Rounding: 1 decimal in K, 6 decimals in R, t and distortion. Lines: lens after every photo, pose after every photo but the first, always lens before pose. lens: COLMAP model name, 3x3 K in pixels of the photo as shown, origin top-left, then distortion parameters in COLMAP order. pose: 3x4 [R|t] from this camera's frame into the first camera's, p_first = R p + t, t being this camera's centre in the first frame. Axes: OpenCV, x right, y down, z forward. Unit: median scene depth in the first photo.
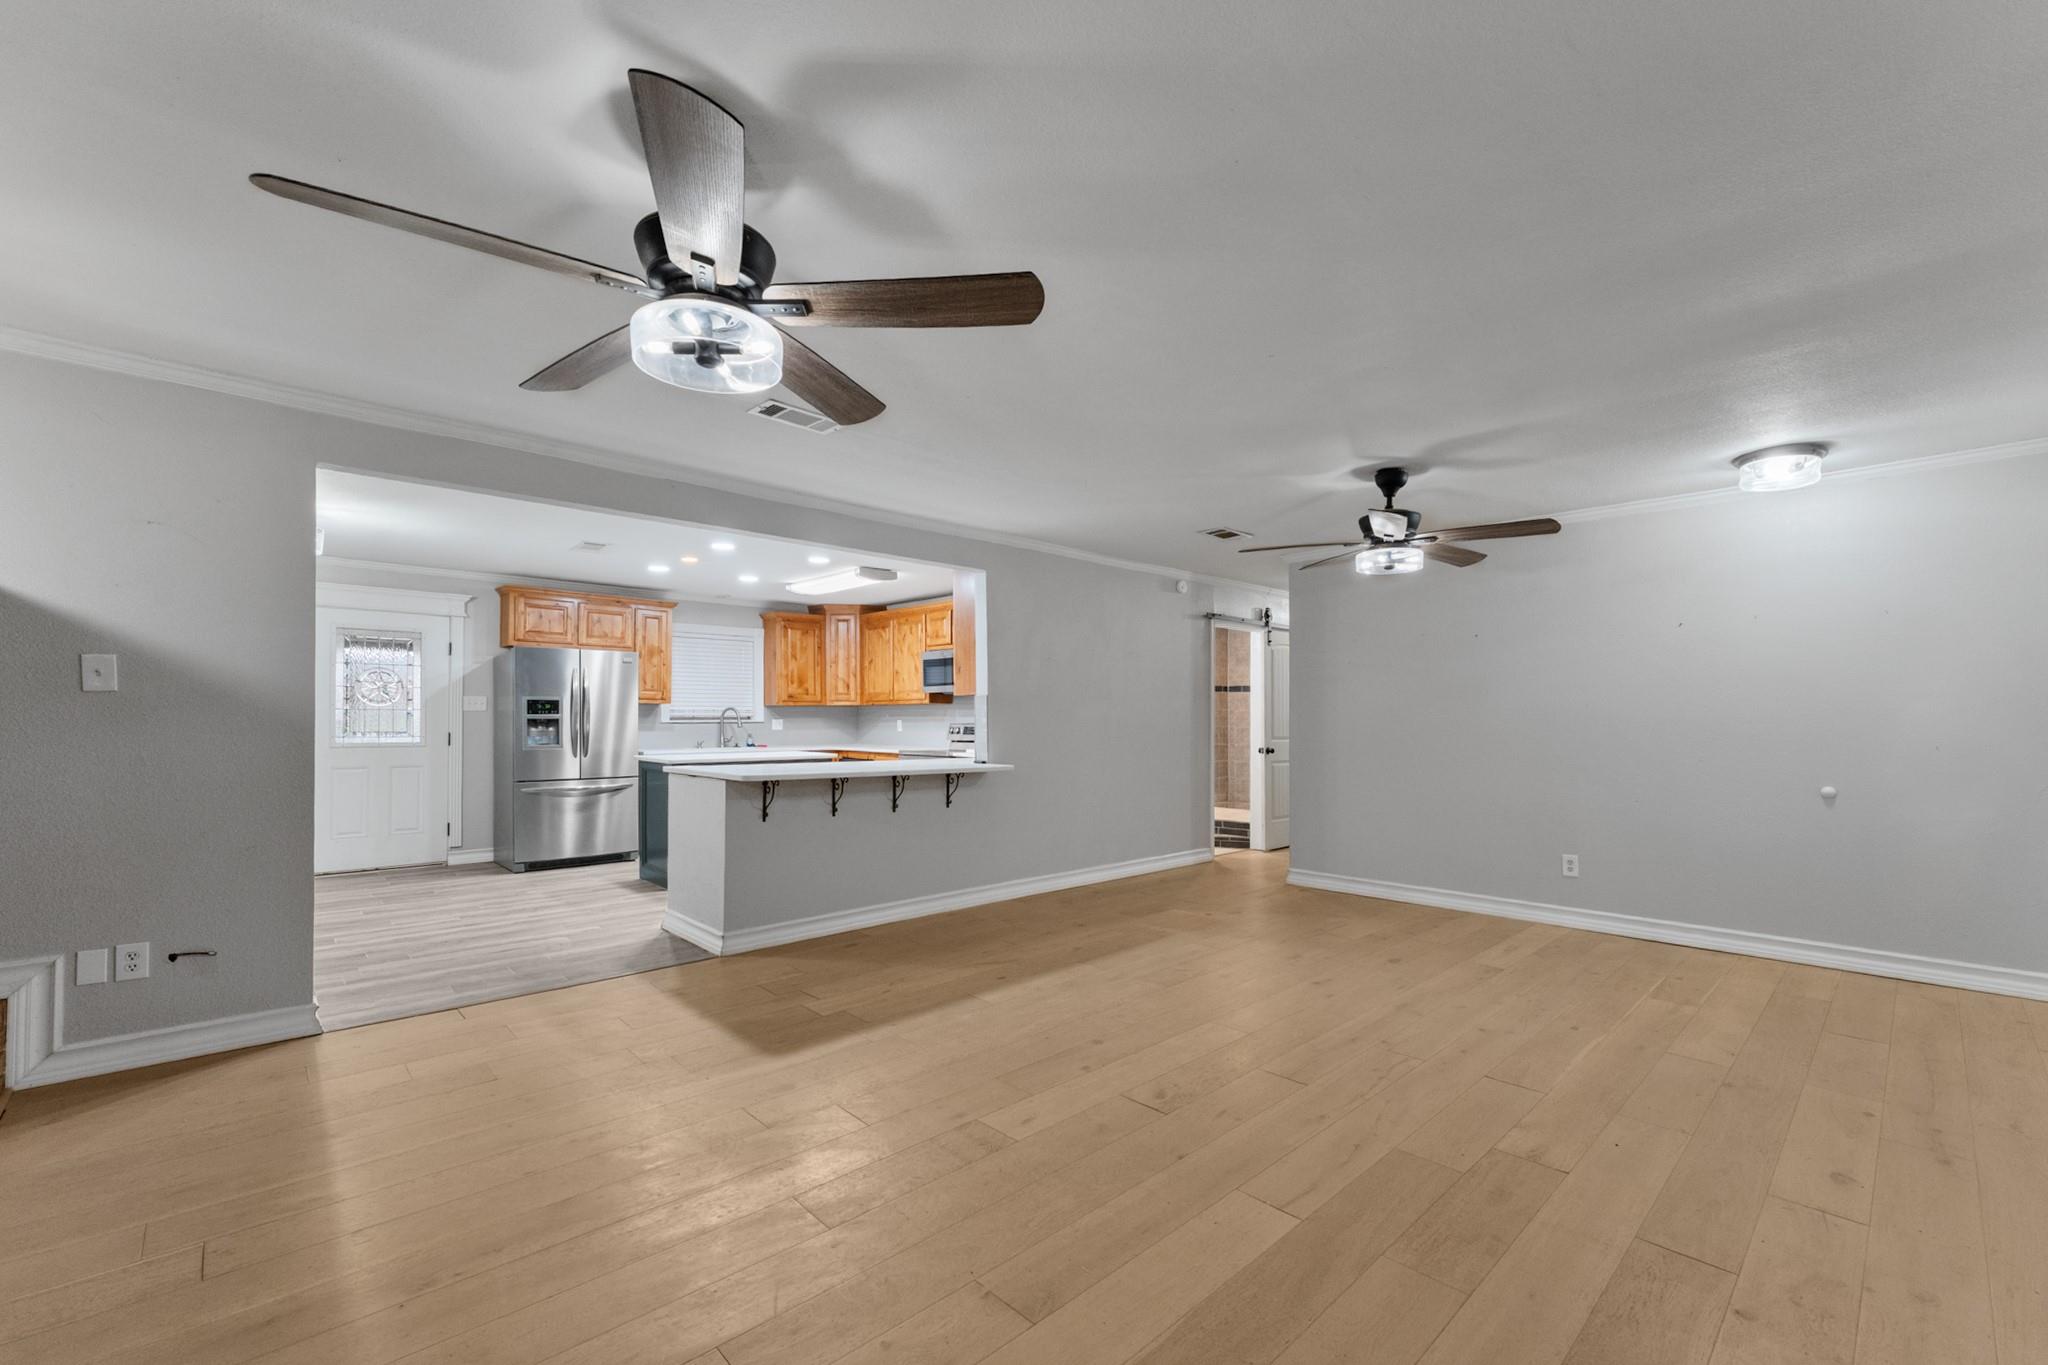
lens RADIAL K [[840.7, 0, 1035.0], [0, 840.7, 722.4], [0, 0, 1]] dist [-0.000473, -0.000072]
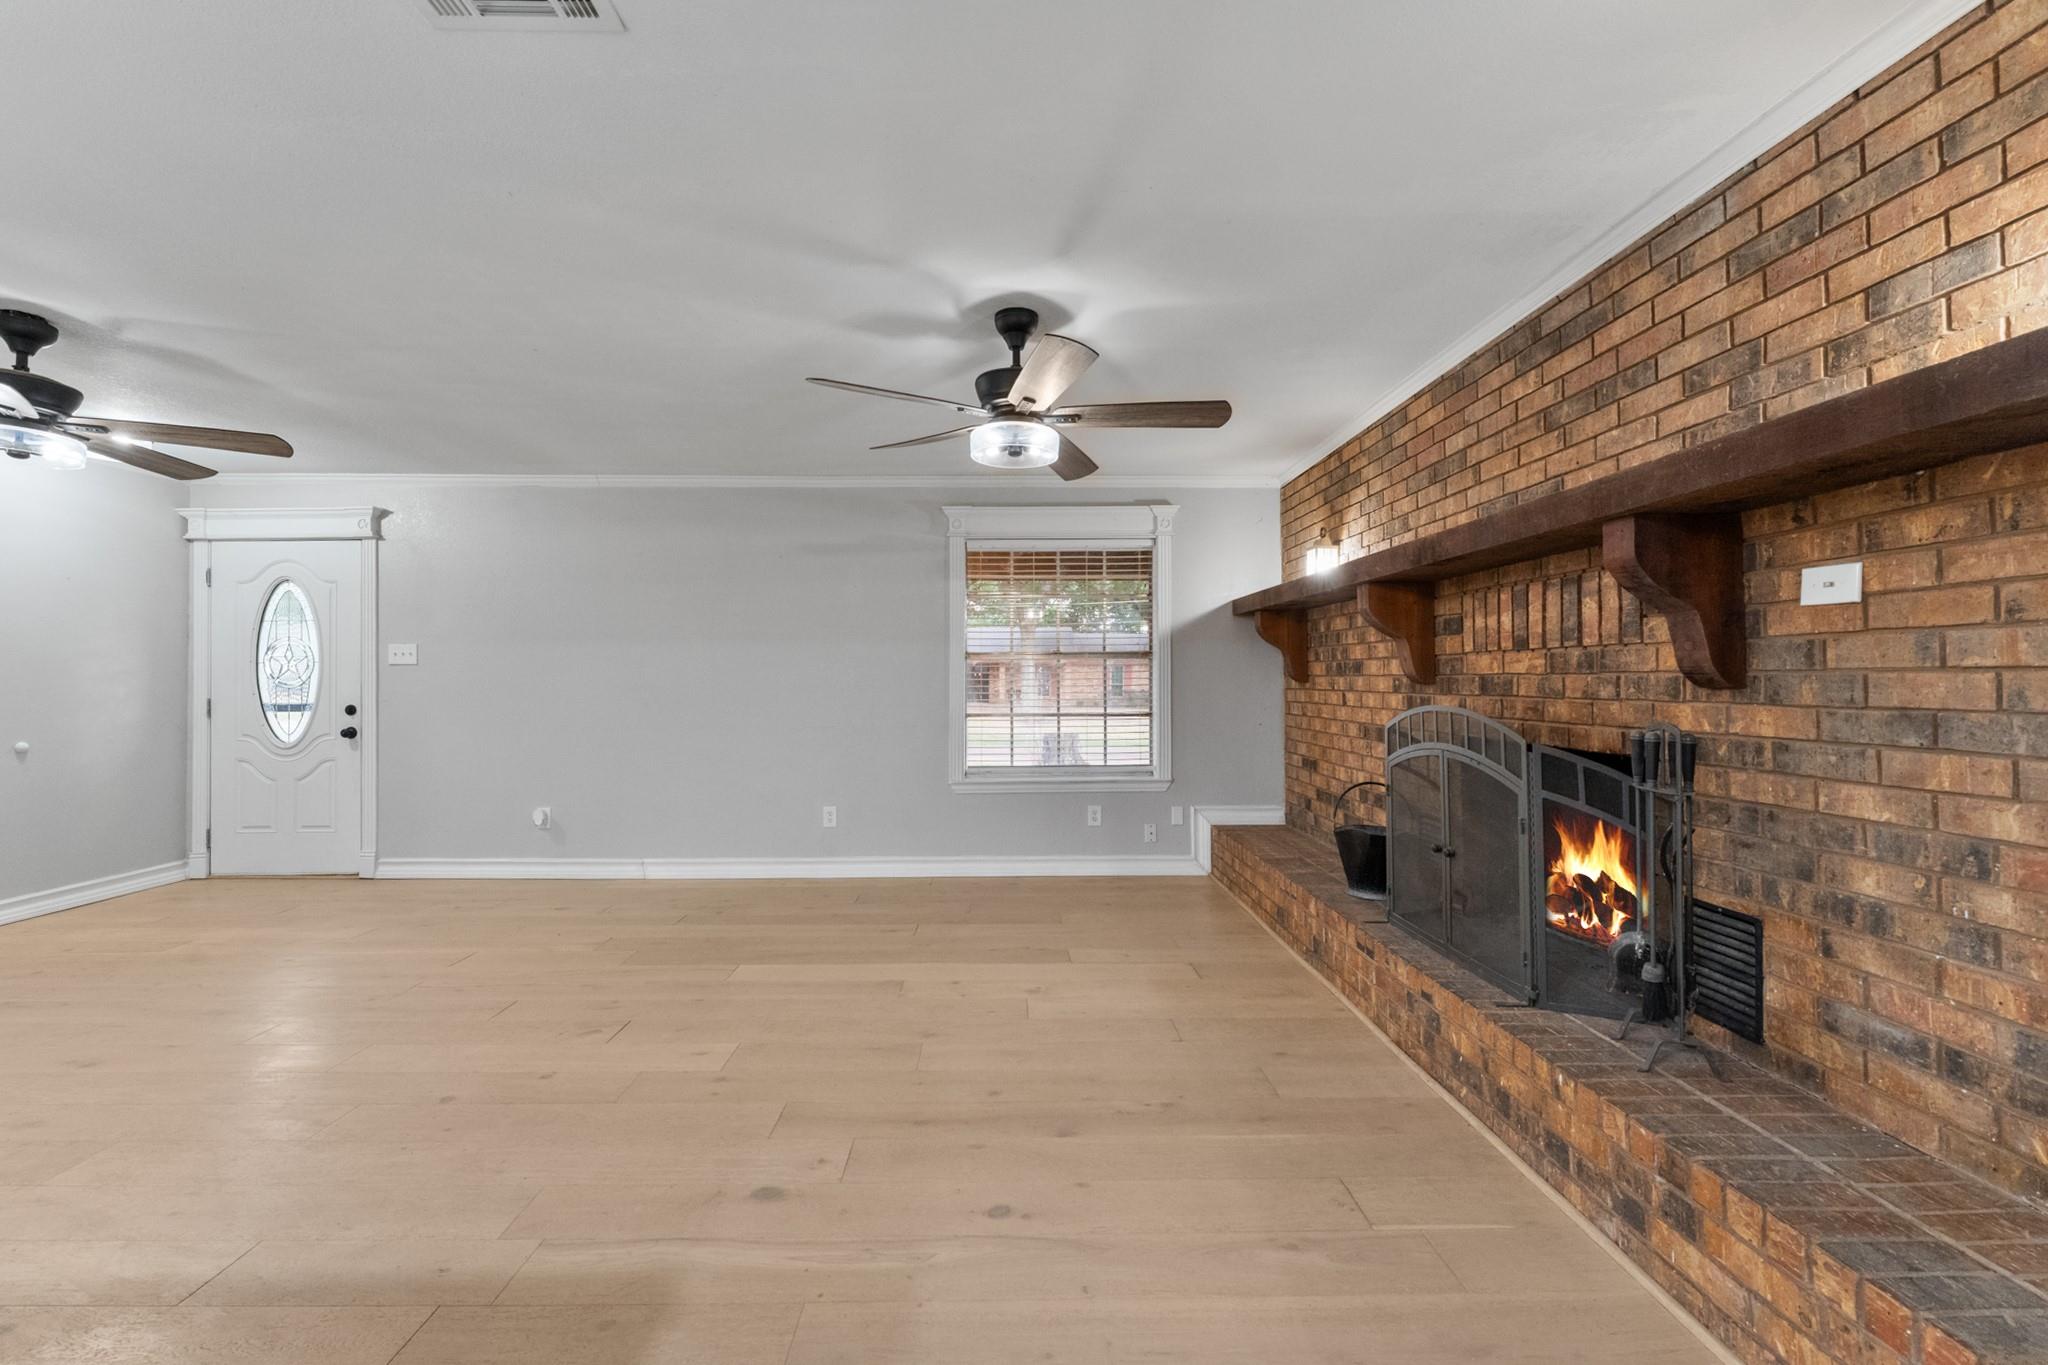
lens RADIAL K [[836.6, 0, 1015.9], [0, 836.6, 672.4], [0, 0, 1]] dist [-0.001310, -0.000323]
pose [[-0.734607, 0.004406, 0.678478, -0.319221], [0.001984, 0.999989, -0.004347, -0.000532], [-0.678490, -0.001847, -0.734608, 0.471071]]
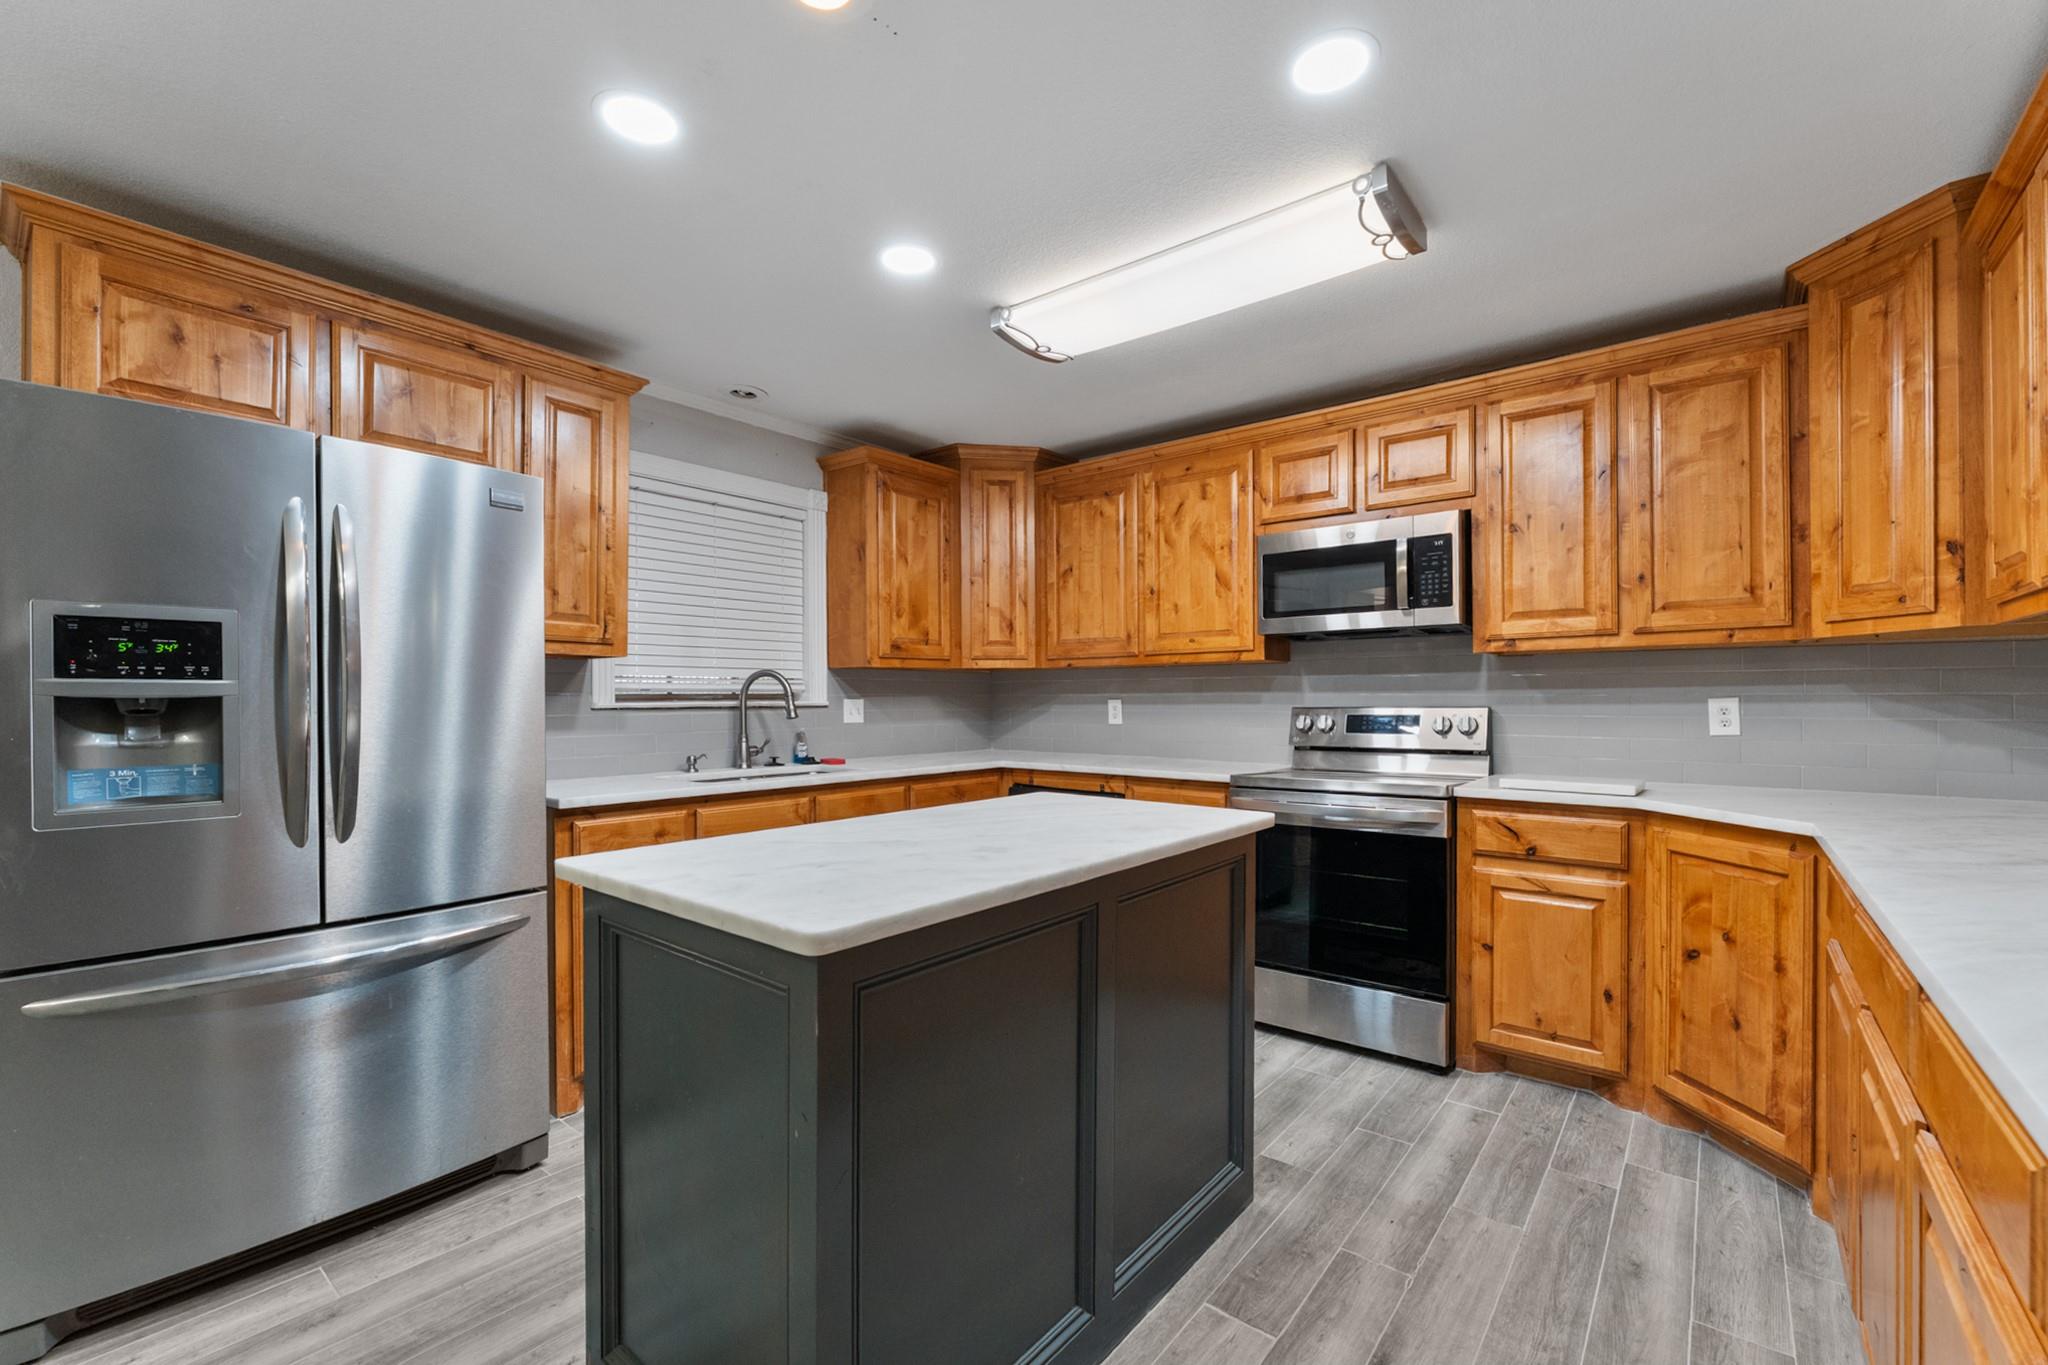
lens RADIAL K [[852.4, 0, 1041.6], [0, 852.4, 708.9], [0, 0, 1]] dist [-0.000619, -0.000125]
pose [[0.990595, -0.004948, 0.136738, -0.299244], [0.004106, 0.999971, 0.006439, -0.001088], [-0.136766, -0.005817, 0.990586, 0.595644]]
